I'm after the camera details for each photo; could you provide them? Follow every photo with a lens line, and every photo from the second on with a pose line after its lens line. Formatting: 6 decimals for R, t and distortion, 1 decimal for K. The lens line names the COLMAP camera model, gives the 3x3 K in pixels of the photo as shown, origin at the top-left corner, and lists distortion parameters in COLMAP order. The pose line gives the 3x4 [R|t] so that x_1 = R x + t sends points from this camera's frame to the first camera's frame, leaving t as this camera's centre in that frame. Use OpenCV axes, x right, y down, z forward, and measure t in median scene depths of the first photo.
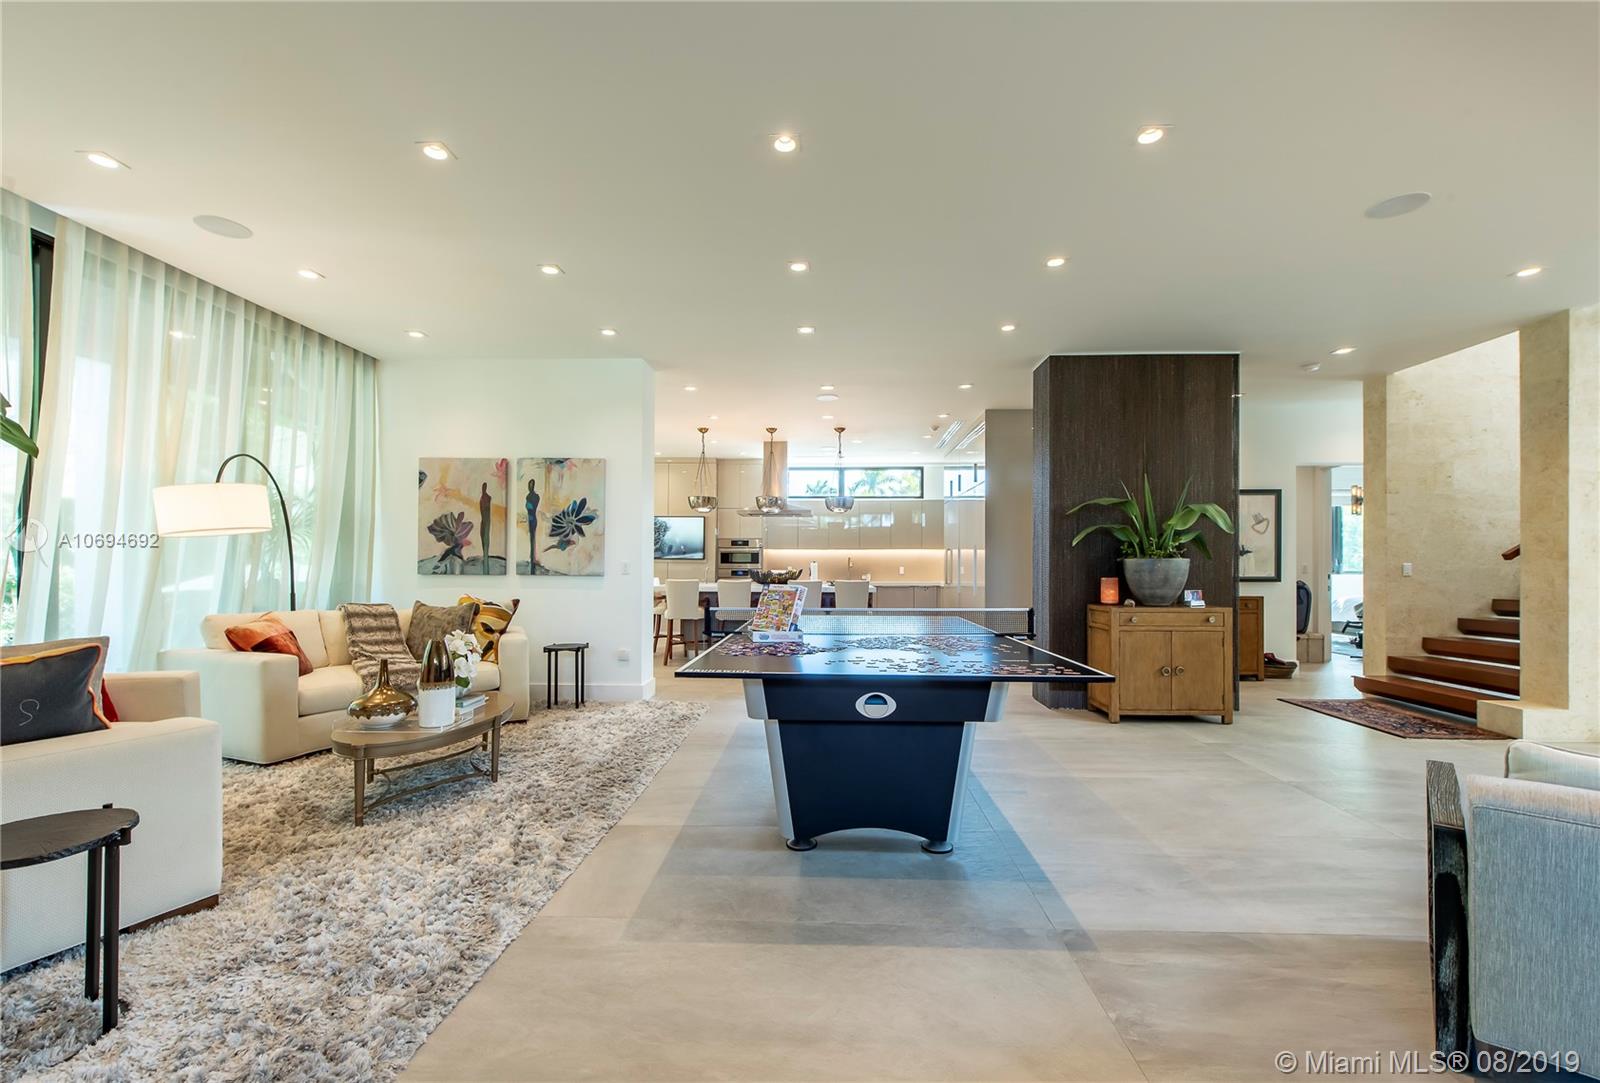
lens RADIAL K [[659.7, 0, 812.7], [0, 659.7, 561.6], [0, 0, 1]] dist [0.000640, -0.000235]
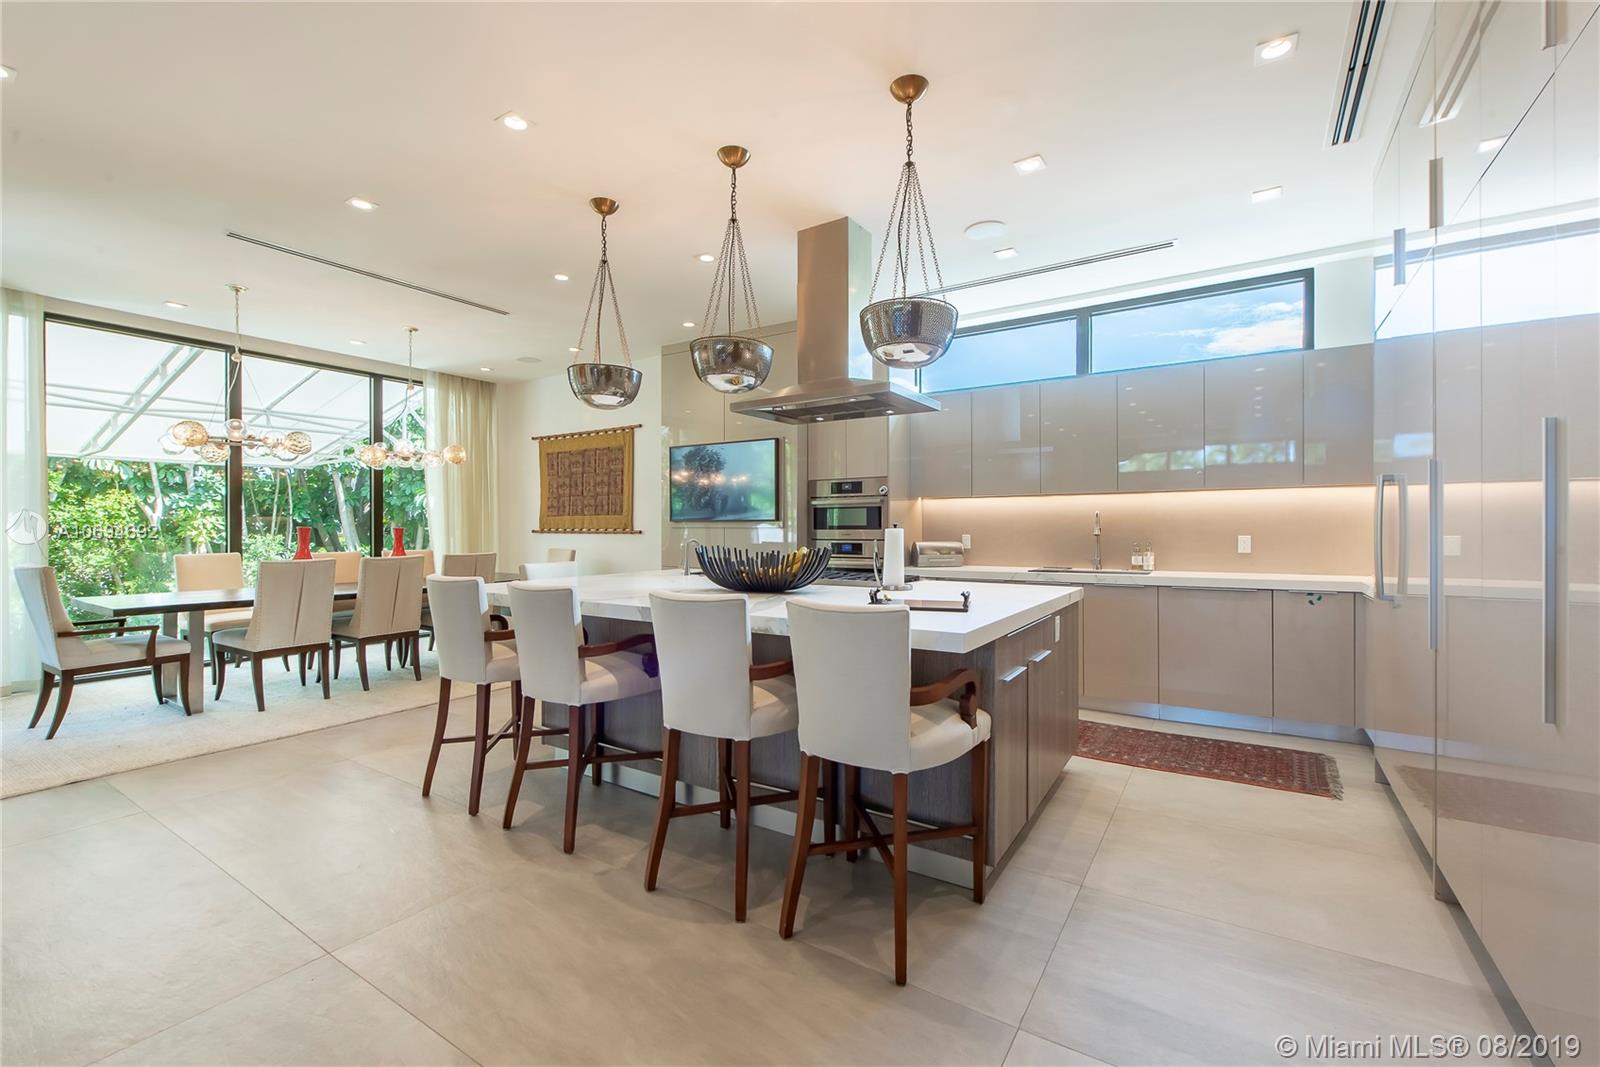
lens RADIAL K [[672.7, 0, 800.0], [0, 672.7, 533.5], [0, 0, 1]] dist [-0.001986, -0.000278]
pose [[0.854383, -0.002276, -0.519639, 0.239426], [0.006886, 0.999952, 0.006942, 0.005125], [0.519598, -0.009509, 0.854358, 1.063633]]
